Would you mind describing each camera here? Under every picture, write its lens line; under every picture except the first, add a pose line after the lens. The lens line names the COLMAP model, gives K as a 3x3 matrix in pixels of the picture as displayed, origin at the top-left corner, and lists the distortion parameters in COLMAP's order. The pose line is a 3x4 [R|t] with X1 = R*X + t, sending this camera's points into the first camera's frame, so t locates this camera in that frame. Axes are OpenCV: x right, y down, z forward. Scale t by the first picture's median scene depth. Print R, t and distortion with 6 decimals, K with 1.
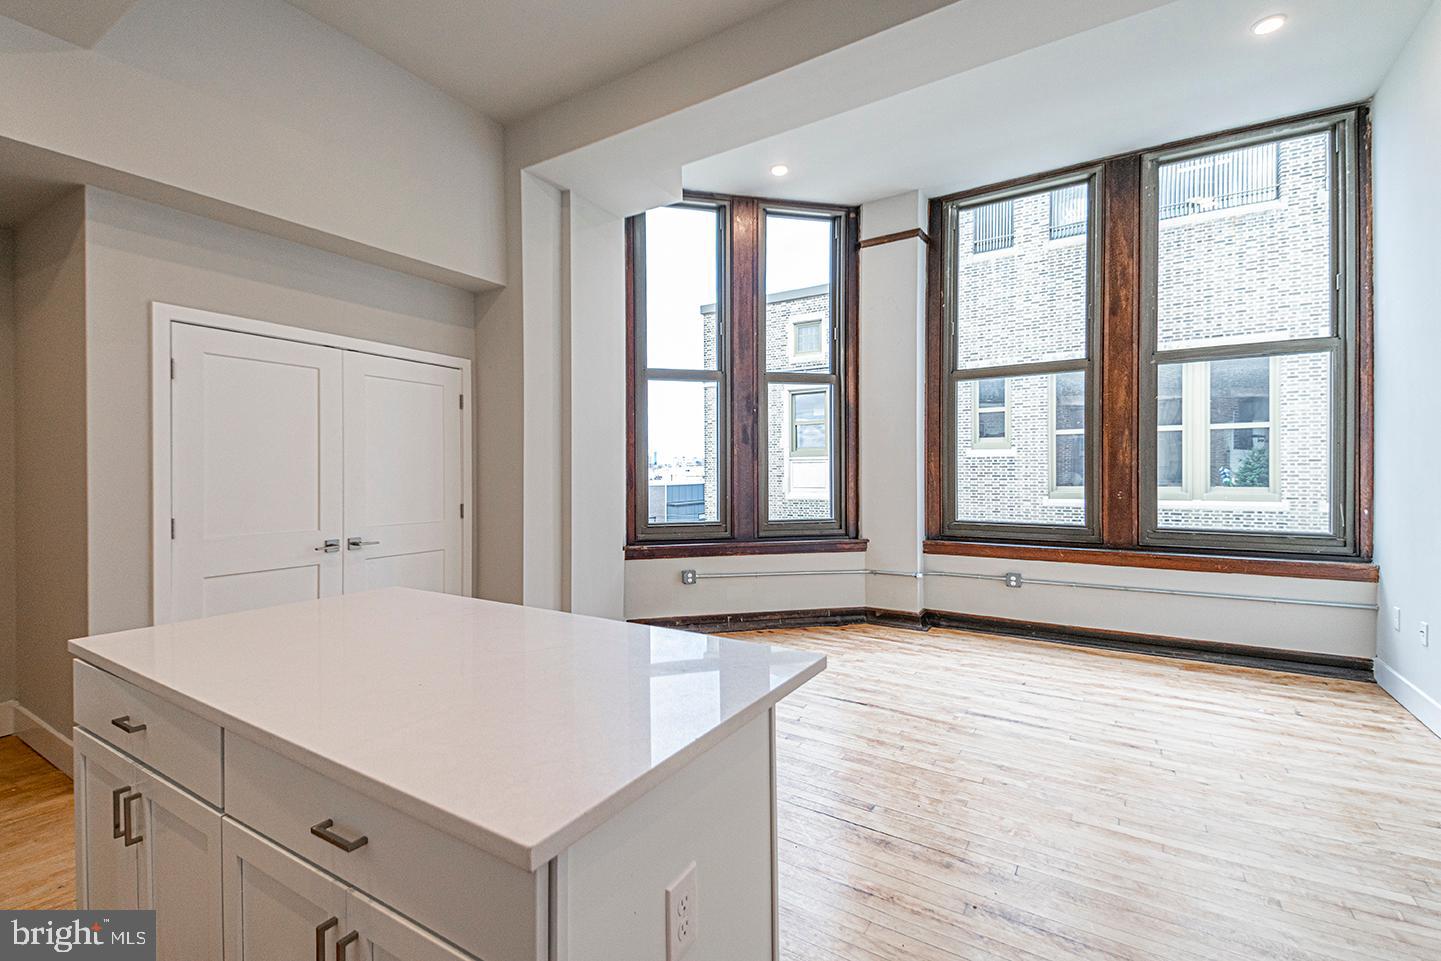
lens RADIAL K [[628.1, 0, 721.9], [0, 628.1, 469.1], [0, 0, 1]] dist [0.049924, -0.009733]
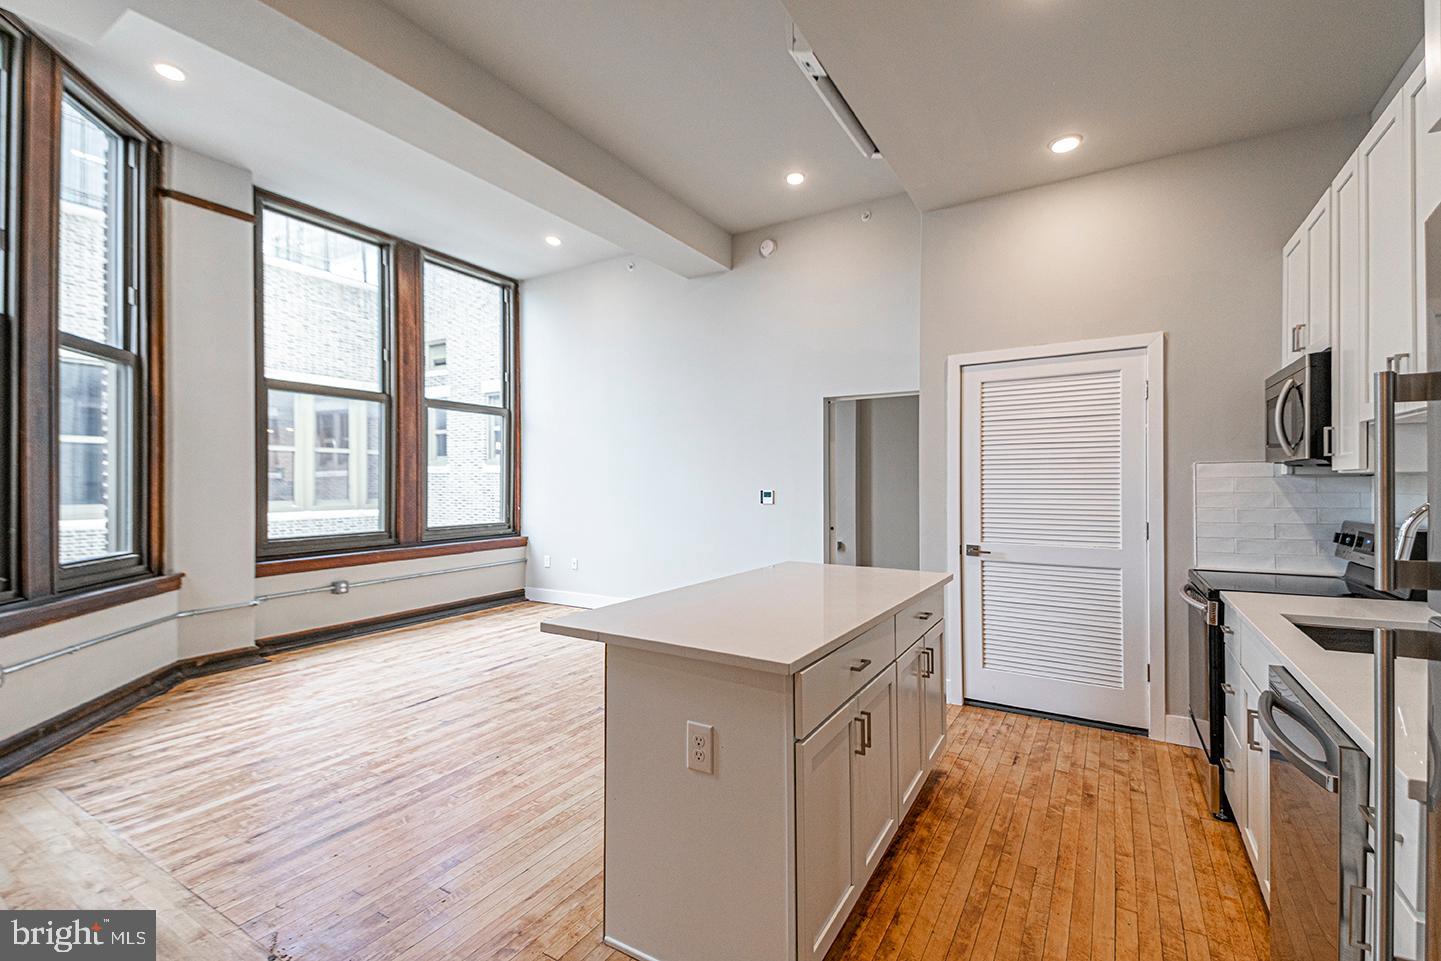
lens RADIAL K [[628.1, 0, 713.1], [0, 628.1, 481.6], [0, 0, 1]] dist [0.049924, -0.009733]
pose [[0.011159, 0.007606, 0.999909, -0.603228], [0.003475, 0.999965, -0.007645, 0.005817], [-0.999932, 0.003560, 0.011132, 0.350581]]
